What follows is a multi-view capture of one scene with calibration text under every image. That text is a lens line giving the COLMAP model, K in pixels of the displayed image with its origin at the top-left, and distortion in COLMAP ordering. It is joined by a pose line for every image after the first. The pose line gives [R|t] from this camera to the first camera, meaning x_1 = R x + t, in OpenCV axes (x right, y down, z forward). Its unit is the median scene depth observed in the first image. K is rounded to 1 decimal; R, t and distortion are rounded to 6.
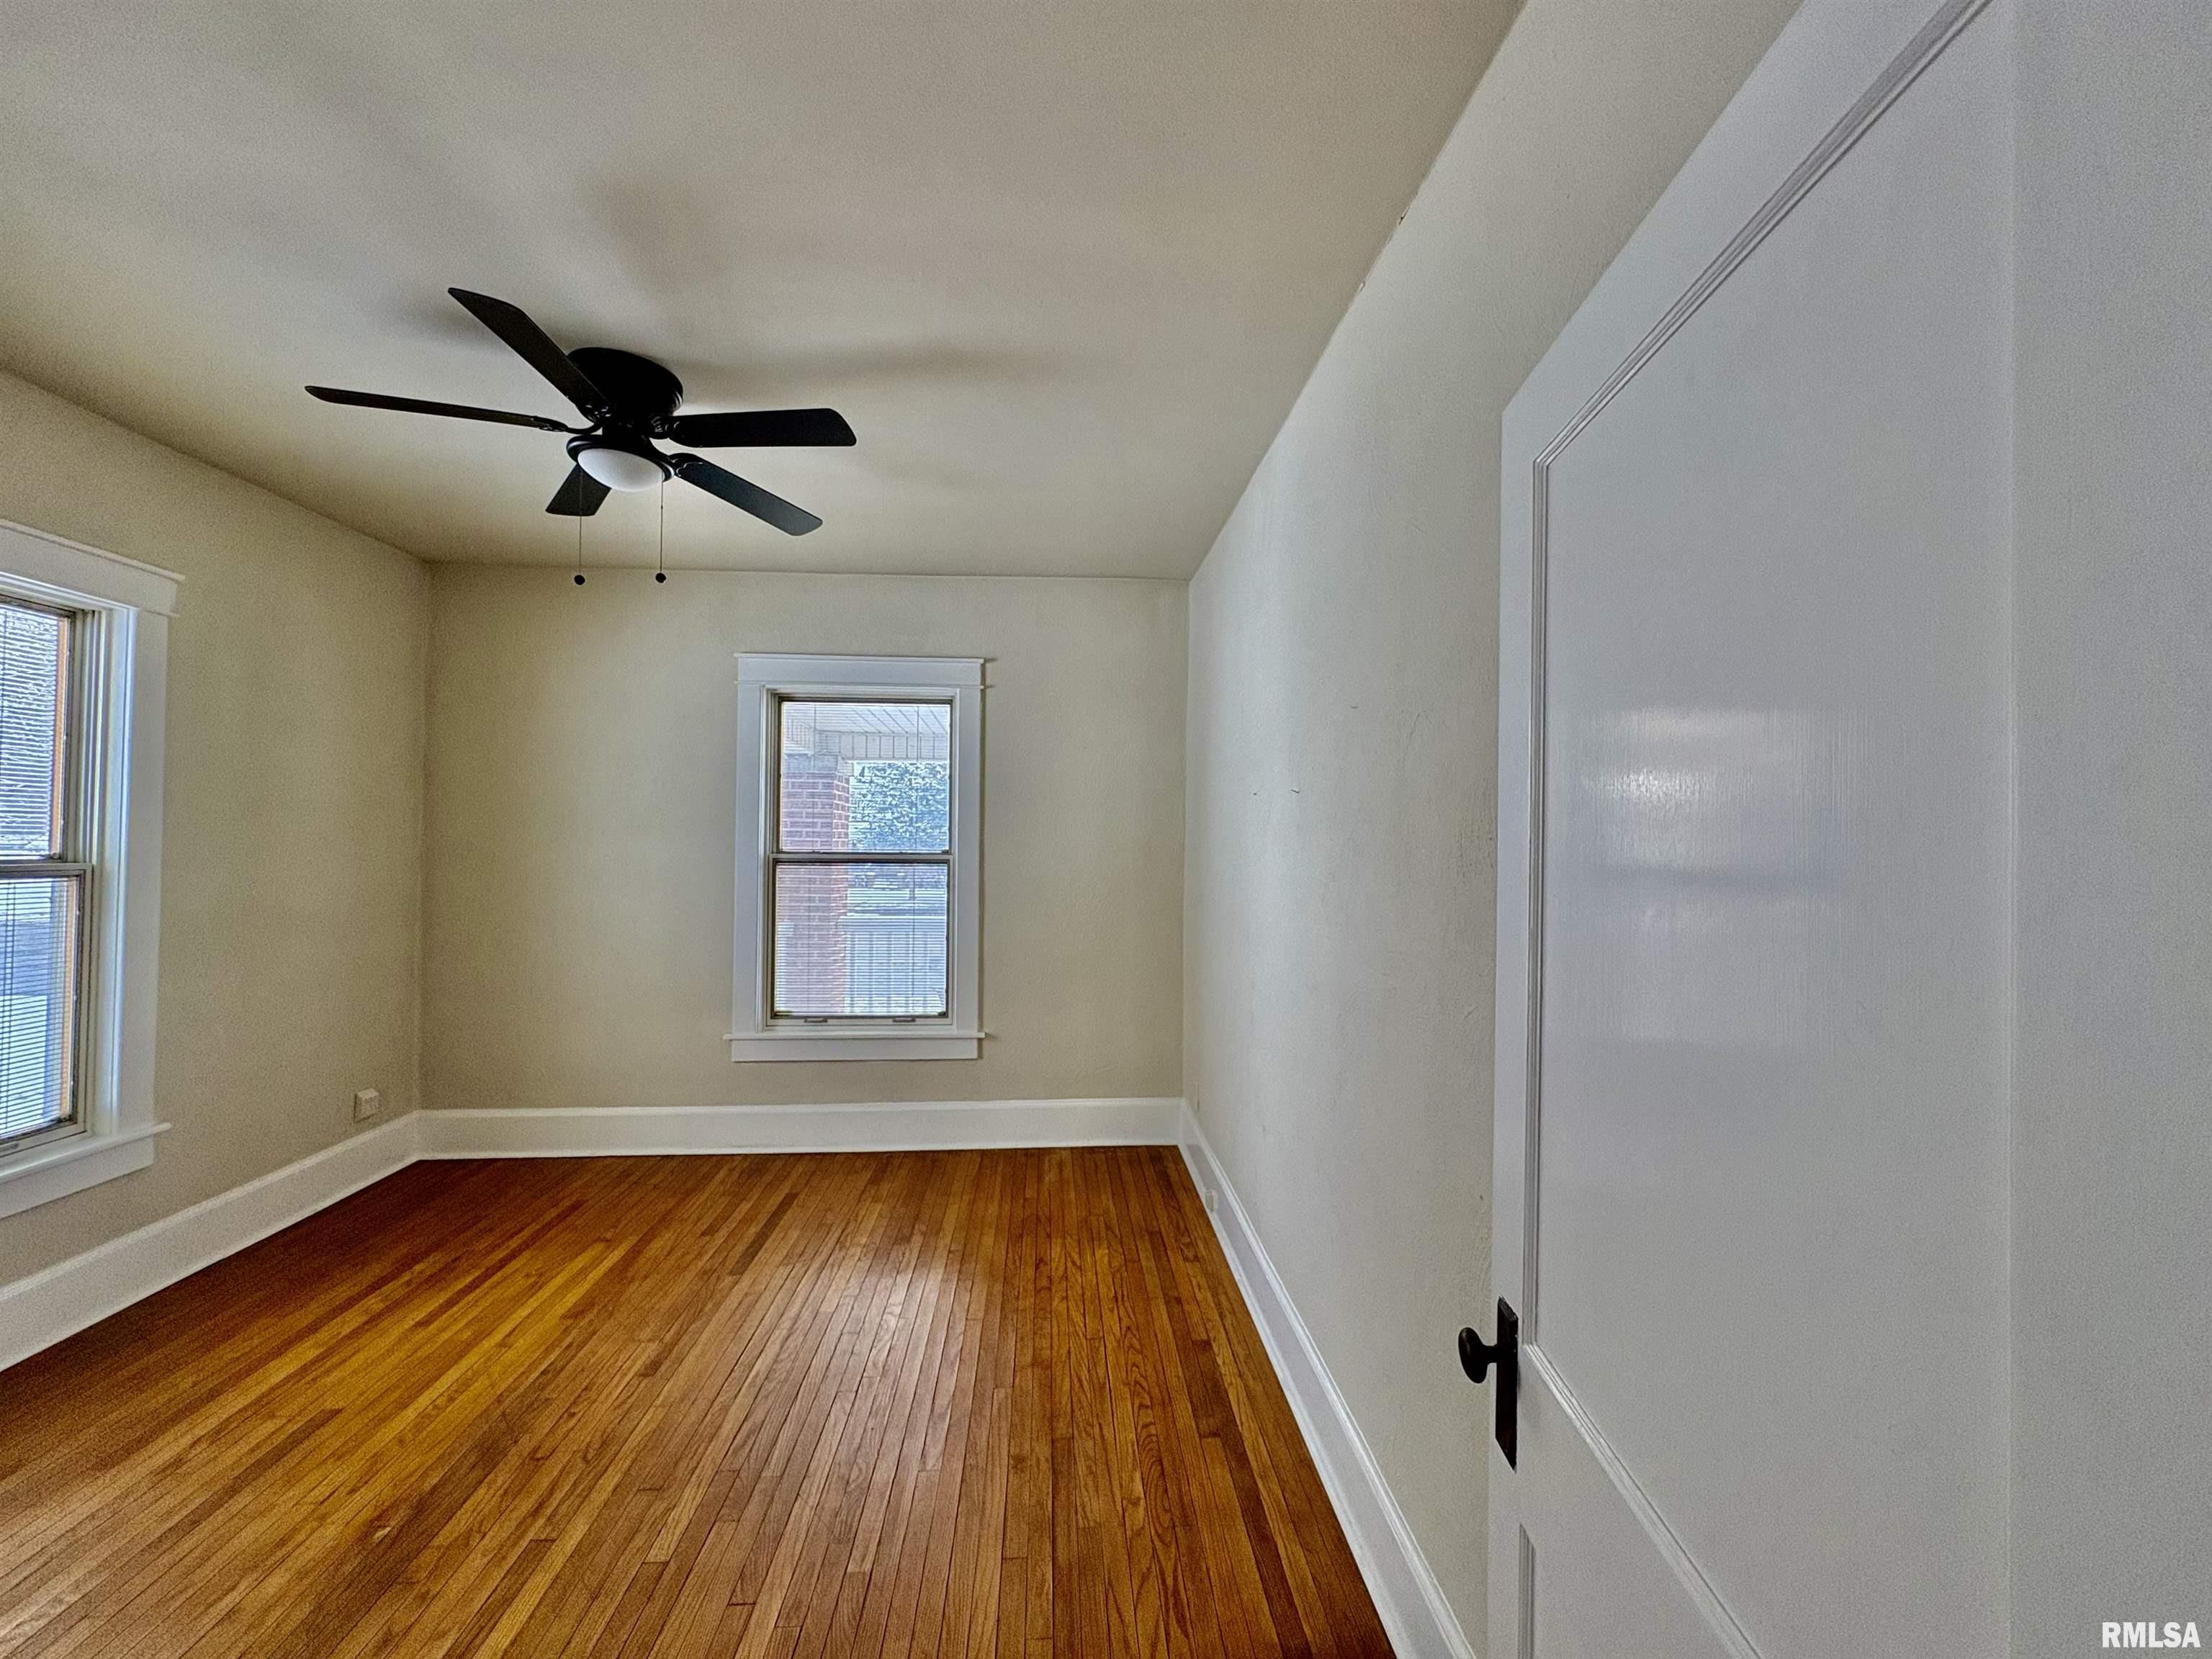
lens RADIAL K [[884.0, 0, 1103.9], [0, 884.0, 830.1], [0, 0, 1]] dist [0.004080, 0.000491]
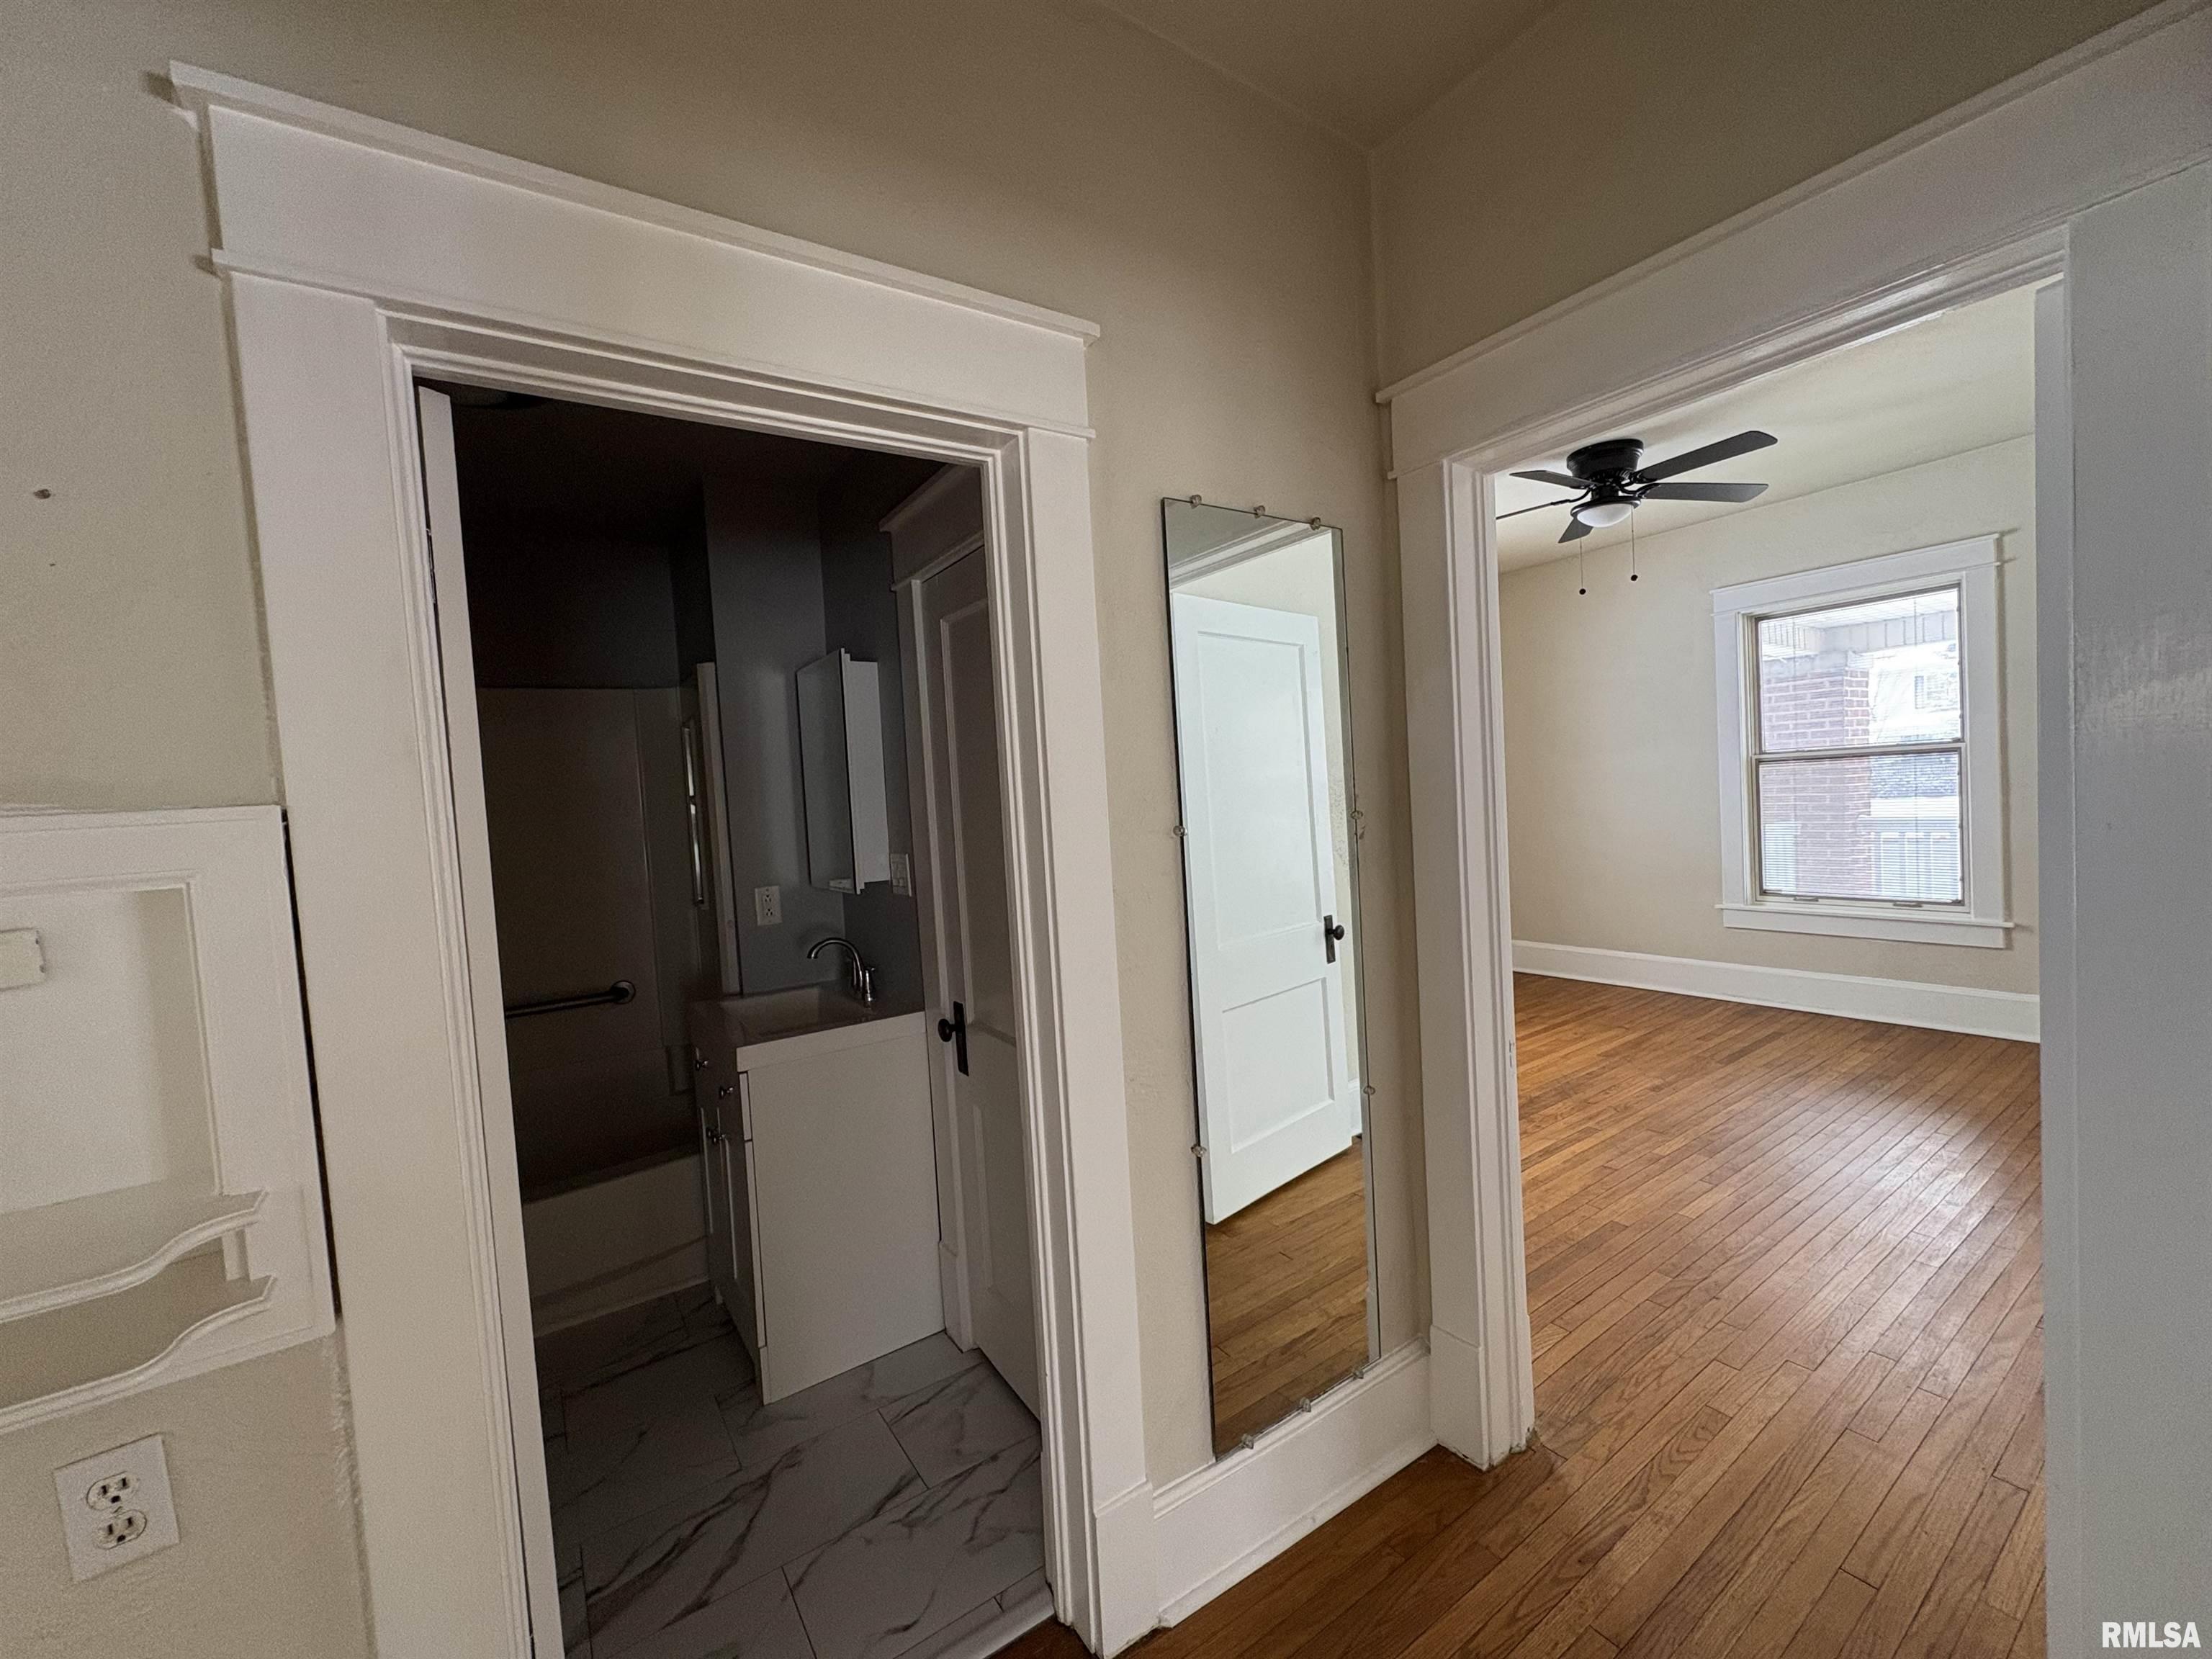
lens RADIAL K [[884.0, 0, 1103.9], [0, 884.0, 830.1], [0, 0, 1]] dist [0.004080, 0.000491]
pose [[0.505087, -0.002387, -0.863065, 0.237647], [0.081077, 0.995705, 0.044695, 0.004124], [0.859252, -0.092550, 0.503111, -0.397784]]
